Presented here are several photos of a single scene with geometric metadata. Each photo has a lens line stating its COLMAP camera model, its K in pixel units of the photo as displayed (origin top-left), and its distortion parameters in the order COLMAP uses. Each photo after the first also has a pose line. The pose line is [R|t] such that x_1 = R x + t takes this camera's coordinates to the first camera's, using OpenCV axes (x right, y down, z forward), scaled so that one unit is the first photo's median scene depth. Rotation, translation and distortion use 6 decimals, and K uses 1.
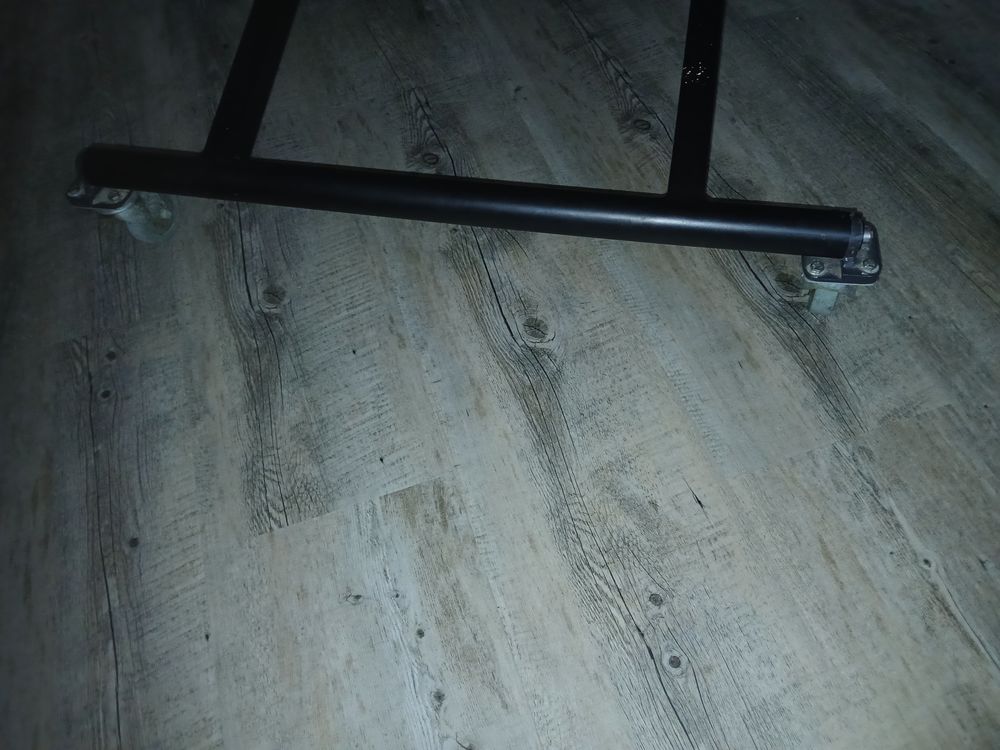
lens RADIAL K [[786.3, 0, 501.6], [0, 786.3, 370.5], [0, 0, 1]] dist [0.043411, -0.108677]
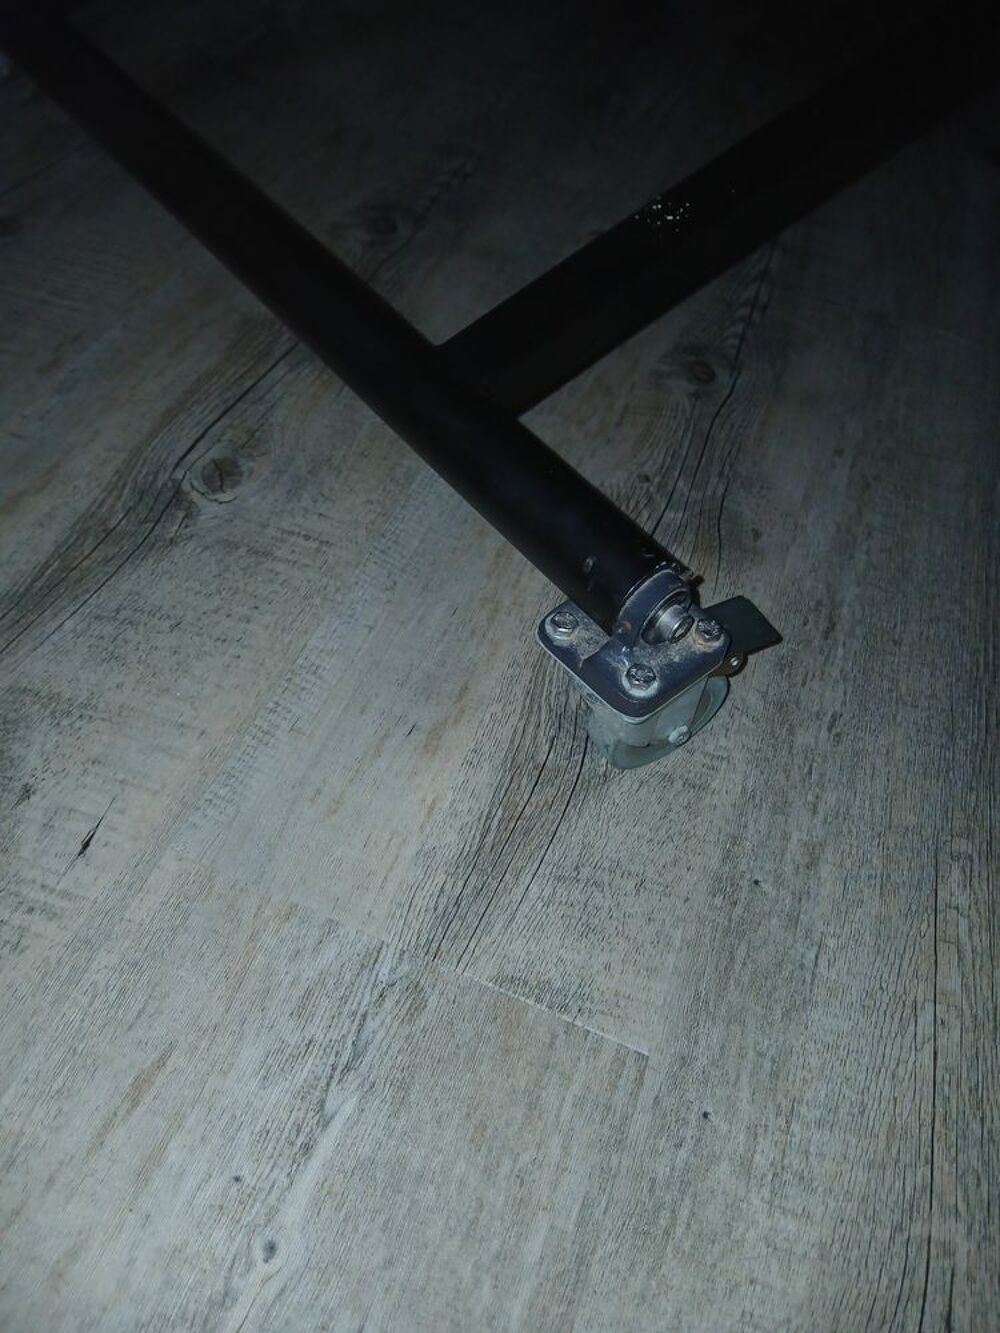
lens RADIAL K [[1048.1, 0, 496.9], [0, 1048.1, 662.7], [0, 0, 1]] dist [0.043411, -0.108677]
pose [[0.761465, 0.603664, -0.236139, 0.488453], [-0.617668, 0.786229, 0.018149, -0.090199], [0.196615, 0.132036, 0.971550, 0.343618]]
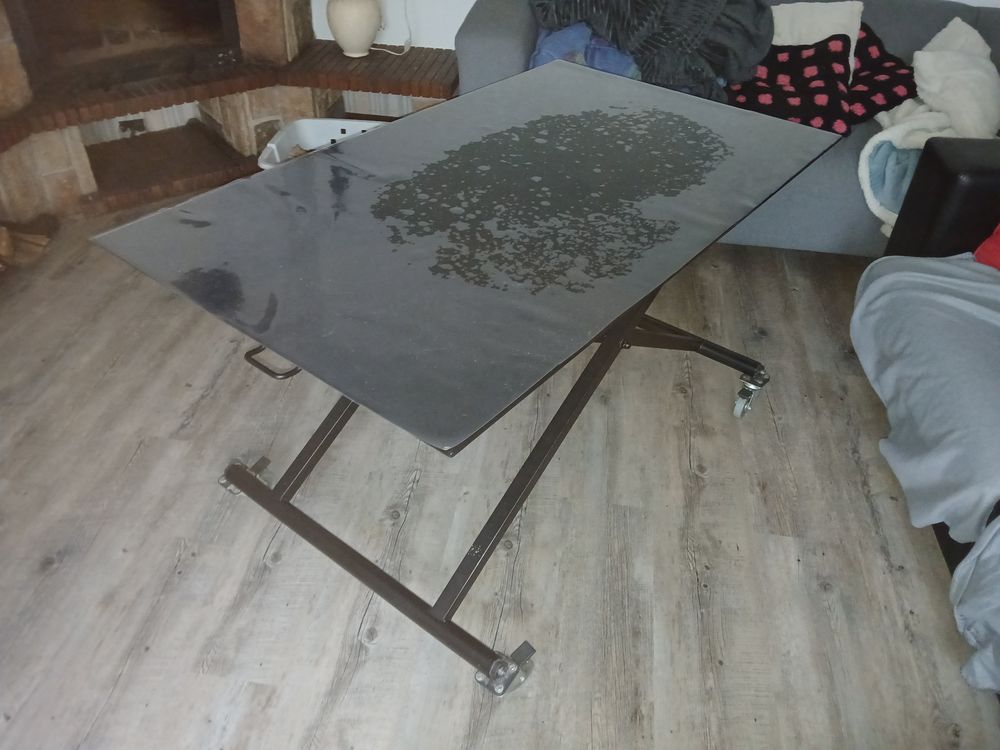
lens RADIAL K [[786.3, 0, 507.2], [0, 786.3, 367.1], [0, 0, 1]] dist [0.043411, -0.108677]
pose [[0.892712, 0.352644, -0.280549, 0.696081], [-0.411548, 0.891615, -0.188814, -0.437061], [0.183558, 0.284015, 0.941085, -1.003052]]
